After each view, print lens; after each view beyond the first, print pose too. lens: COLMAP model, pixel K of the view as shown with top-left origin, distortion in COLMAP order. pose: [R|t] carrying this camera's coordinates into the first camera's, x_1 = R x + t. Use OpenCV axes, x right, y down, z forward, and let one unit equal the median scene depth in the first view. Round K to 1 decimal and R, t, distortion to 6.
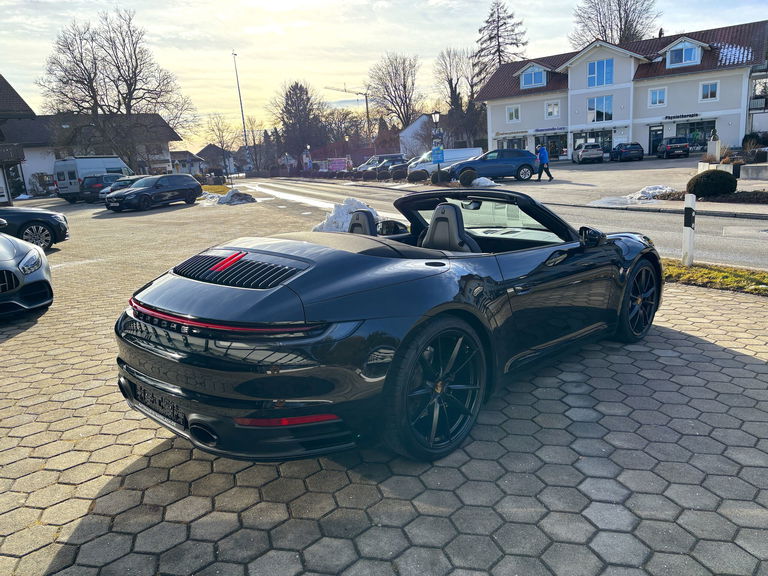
lens RADIAL K [[579.7, 0, 397.8], [0, 579.7, 288.5], [0, 0, 1]] dist [0.067756, -0.061879]
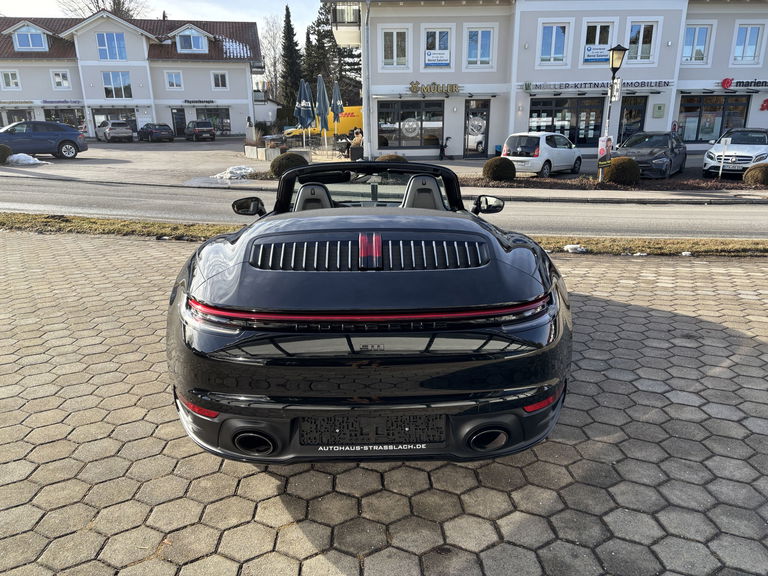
lens RADIAL K [[582.5, 0, 380.3], [0, 582.5, 287.1], [0, 0, 1]] dist [0.060043, -0.055015]
pose [[0.700369, -0.137608, 0.700390, -0.072526], [0.119706, 0.989987, 0.074804, -0.003681], [-0.703671, 0.031451, 0.709829, 0.035634]]
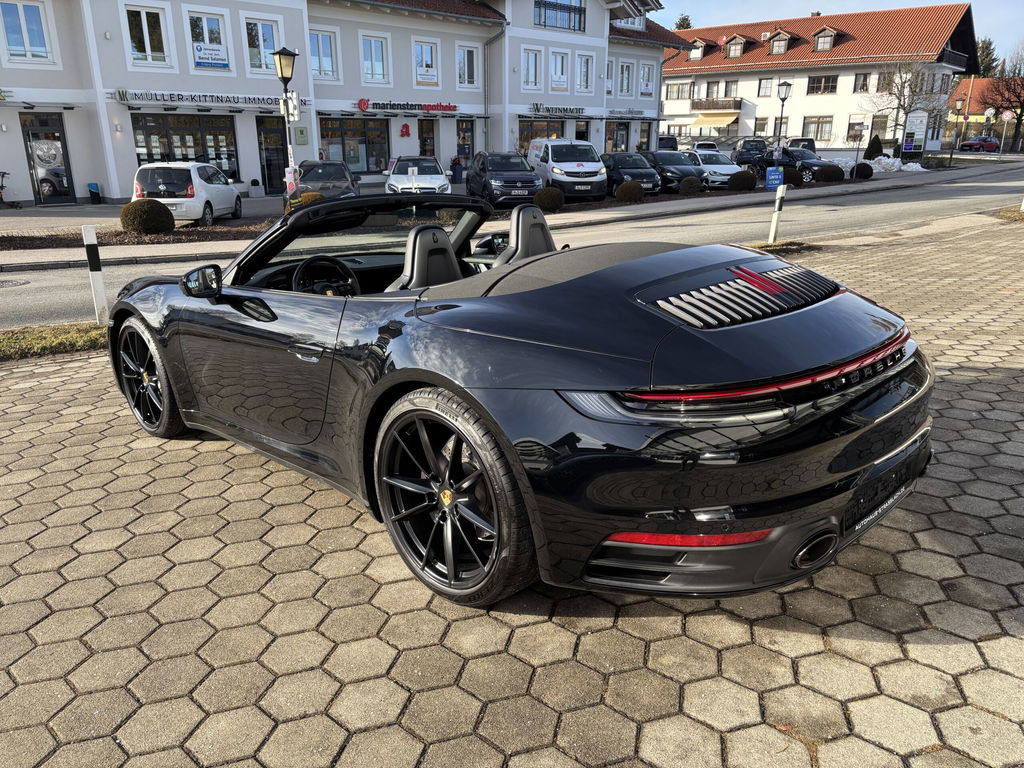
lens RADIAL K [[776.7, 0, 507.1], [0, 776.7, 382.9], [0, 0, 1]] dist [0.060043, -0.055015]
pose [[0.006996, -0.231415, 0.972830, -0.098739], [0.228052, 0.947586, 0.223770, -0.016865], [-0.973624, 0.220290, 0.059404, 0.105238]]
